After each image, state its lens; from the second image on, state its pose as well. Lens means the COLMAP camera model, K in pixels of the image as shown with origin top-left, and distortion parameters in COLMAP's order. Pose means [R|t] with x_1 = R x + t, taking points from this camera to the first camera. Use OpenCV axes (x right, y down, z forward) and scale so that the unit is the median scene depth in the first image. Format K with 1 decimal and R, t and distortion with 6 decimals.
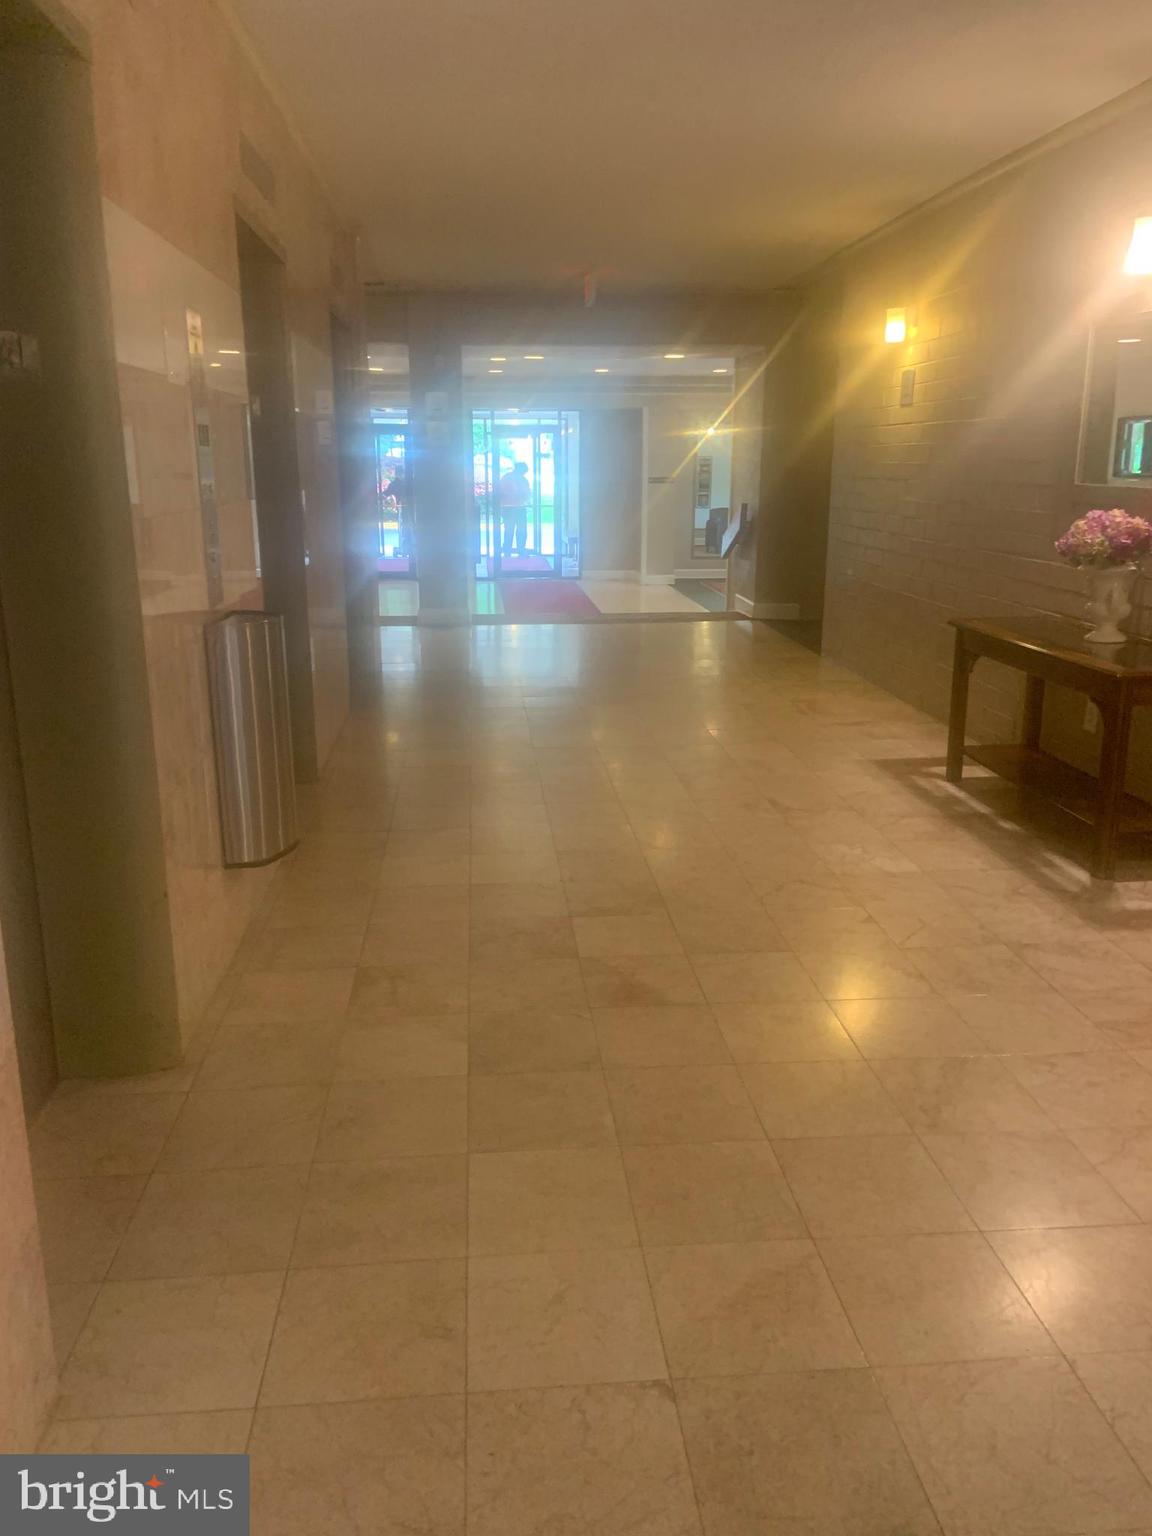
lens RADIAL K [[1154.5, 0, 576.0], [0, 1154.5, 768.0], [0, 0, 1]] dist [0.011823, 0.001976]
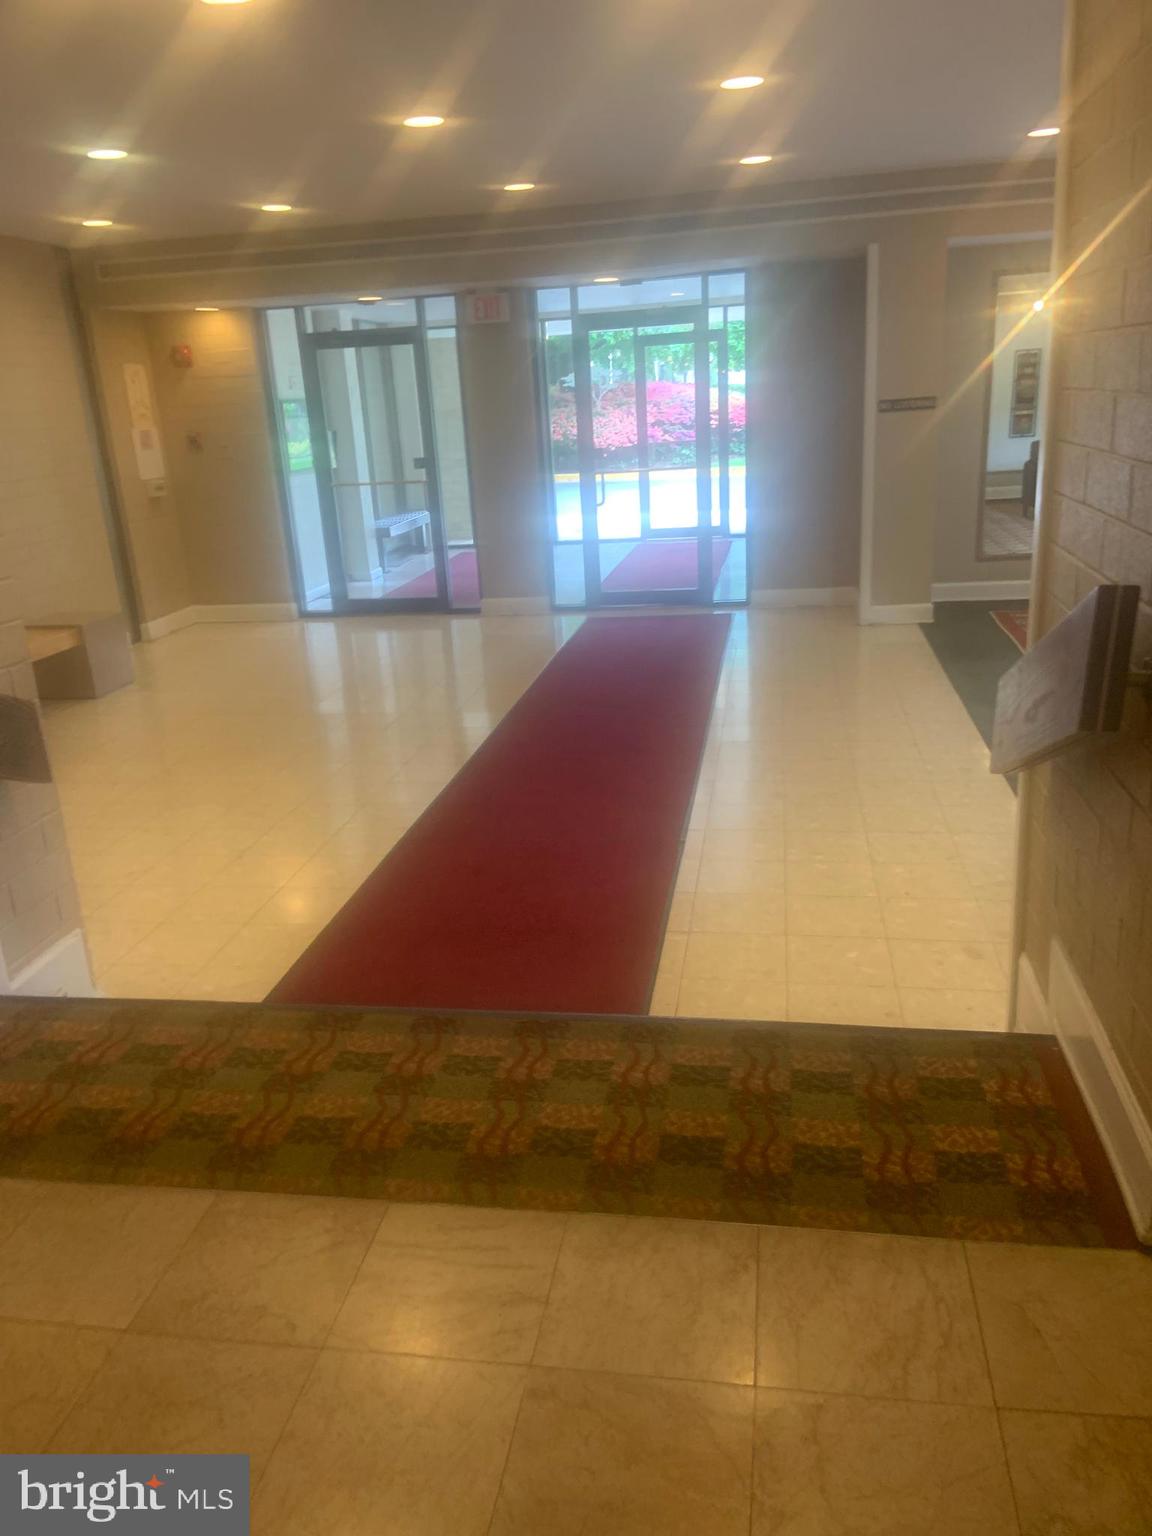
lens RADIAL K [[1154.5, 0, 576.0], [0, 1154.5, 768.0], [0, 0, 1]] dist [0.011823, 0.001976]
pose [[0.962053, 0.019546, -0.272161, 0.073239], [-0.002692, 0.998062, 0.062162, -0.123243], [0.272849, -0.059071, 0.960242, 0.474530]]
